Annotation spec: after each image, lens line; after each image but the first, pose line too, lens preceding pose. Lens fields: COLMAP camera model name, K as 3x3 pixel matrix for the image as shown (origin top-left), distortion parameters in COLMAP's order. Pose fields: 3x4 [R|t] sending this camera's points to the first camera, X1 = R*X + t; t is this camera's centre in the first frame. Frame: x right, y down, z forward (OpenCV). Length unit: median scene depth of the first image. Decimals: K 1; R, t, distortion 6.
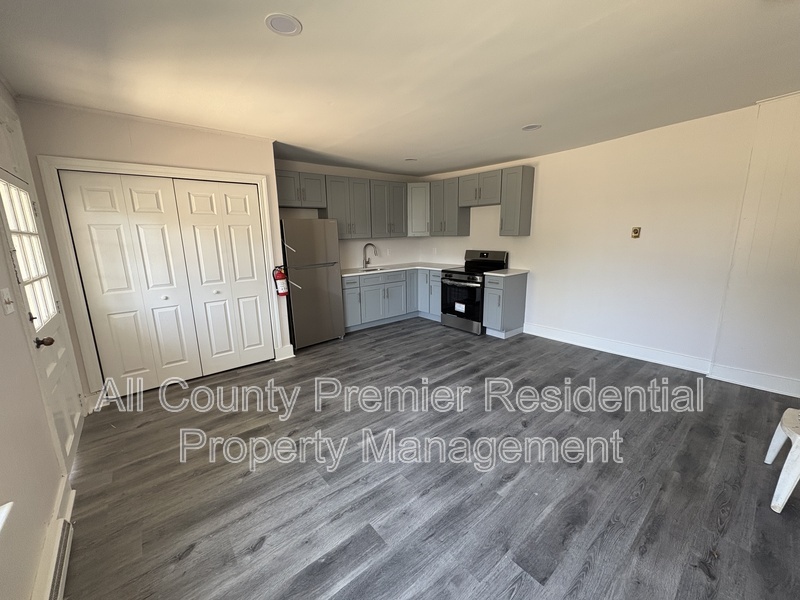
lens RADIAL K [[318.1, 0, 400.2], [0, 318.1, 298.9], [0, 0, 1]] dist [0.001419, -0.000085]
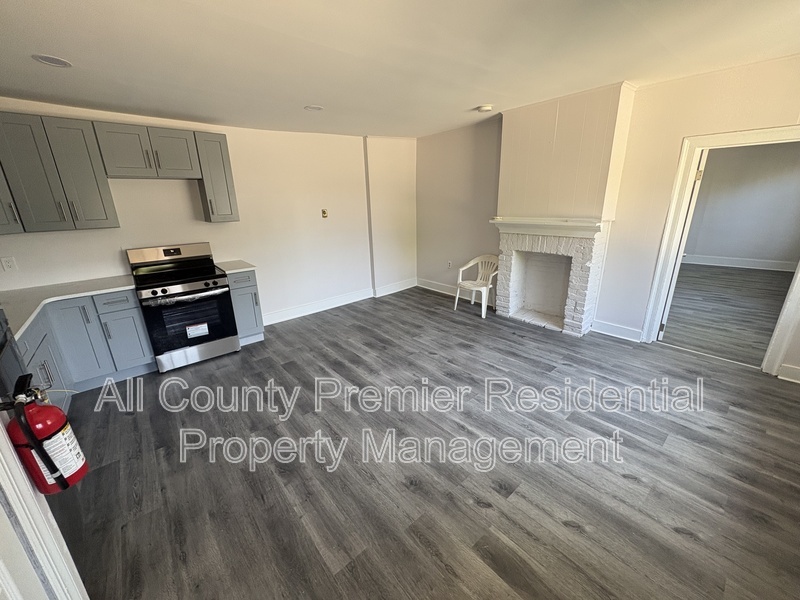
lens RADIAL K [[318.1, 0, 398.9], [0, 318.1, 299.1], [0, 0, 1]] dist [0.001419, -0.000085]
pose [[-0.006077, -0.283135, 0.959061, -0.924757], [0.225773, 0.933925, 0.277146, -0.262412], [-0.974161, 0.218215, 0.058249, 1.072764]]
